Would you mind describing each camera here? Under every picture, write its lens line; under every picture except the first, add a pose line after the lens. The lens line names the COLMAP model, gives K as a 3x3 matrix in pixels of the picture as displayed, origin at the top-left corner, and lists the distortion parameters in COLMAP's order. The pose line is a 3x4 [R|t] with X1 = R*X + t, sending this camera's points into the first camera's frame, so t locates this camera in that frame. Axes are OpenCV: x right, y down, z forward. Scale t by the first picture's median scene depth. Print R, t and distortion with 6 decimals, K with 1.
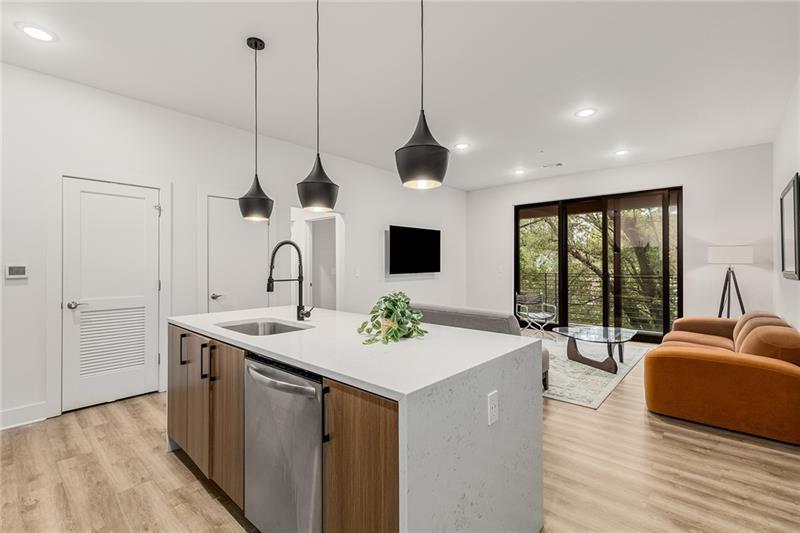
lens RADIAL K [[357.4, 0, 399.0], [0, 357.4, 263.9], [0, 0, 1]] dist [0.002243, 0.000110]
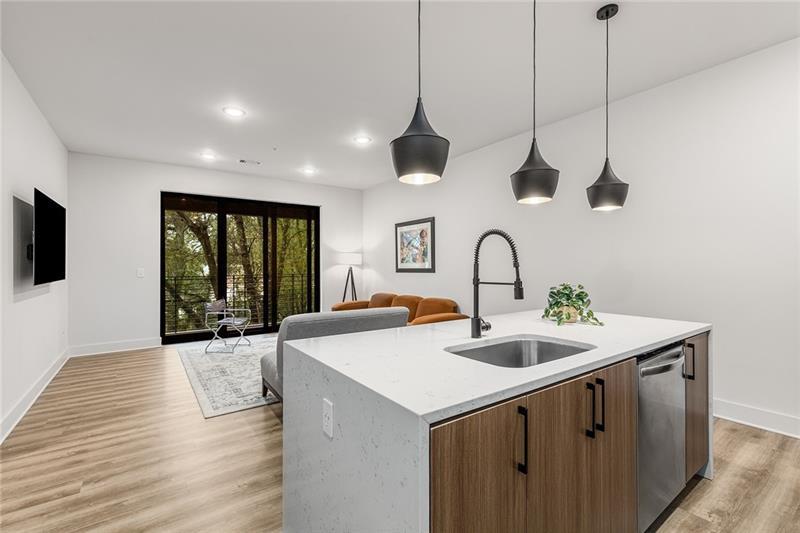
lens RADIAL K [[357.4, 0, 399.7], [0, 357.4, 263.9], [0, 0, 1]] dist [0.002243, 0.000110]
pose [[0.220491, 0.003381, 0.975383, -0.825889], [0.004062, 0.999982, -0.004384, 0.005412], [-0.975381, 0.004929, 0.220473, 0.791279]]
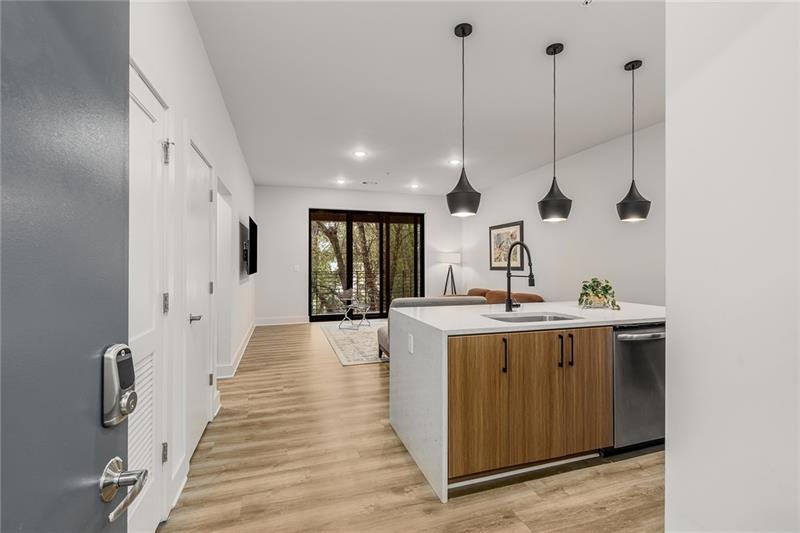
lens RADIAL K [[357.4, 0, 399.0], [0, 357.4, 261.8], [0, 0, 1]] dist [0.002243, 0.000110]
pose [[0.507716, 0.004594, 0.861512, -1.147221], [0.000020, 0.999986, -0.005344, 0.003388], [-0.861524, 0.002730, 0.507709, 0.576601]]
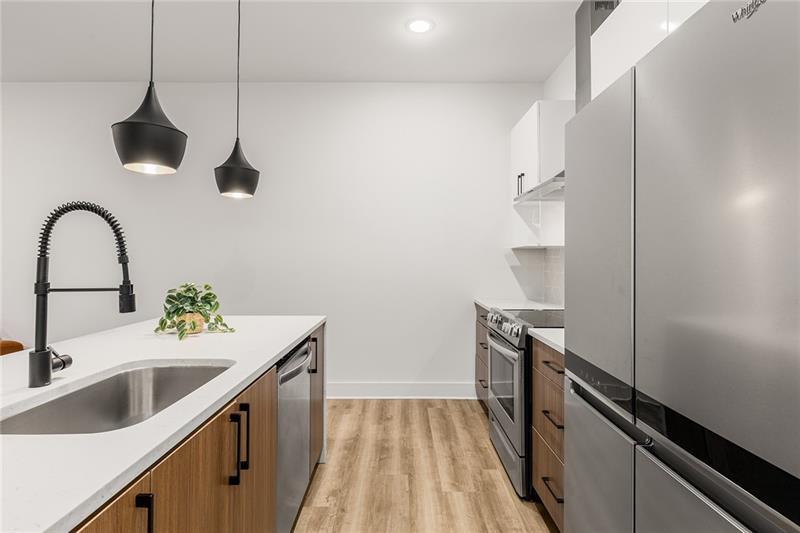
lens RADIAL K [[402.0, 0, 394.3], [0, 402.0, 253.5], [0, 0, 1]] dist [0.001850, 0.000624]
pose [[-0.658631, 0.012857, 0.752356, -0.734538], [0.001859, 0.999879, -0.015460, 0.005674], [-0.752464, -0.008784, -0.658575, 0.798774]]
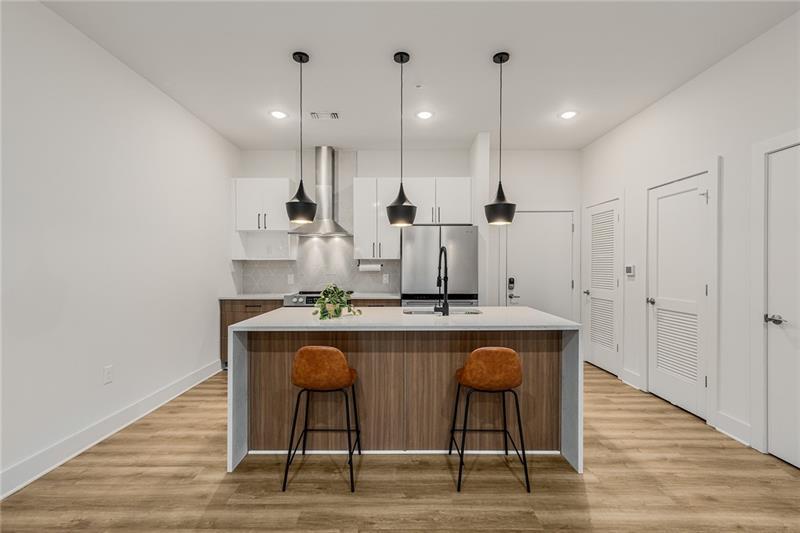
lens RADIAL K [[357.4, 0, 399.9], [0, 357.4, 262.6], [0, 0, 1]] dist [0.002243, 0.000110]
pose [[-0.744391, -0.001174, -0.667742, 0.472112], [0.004561, 0.999966, -0.006843, -0.002524], [0.667728, -0.008140, -0.744361, 1.403149]]
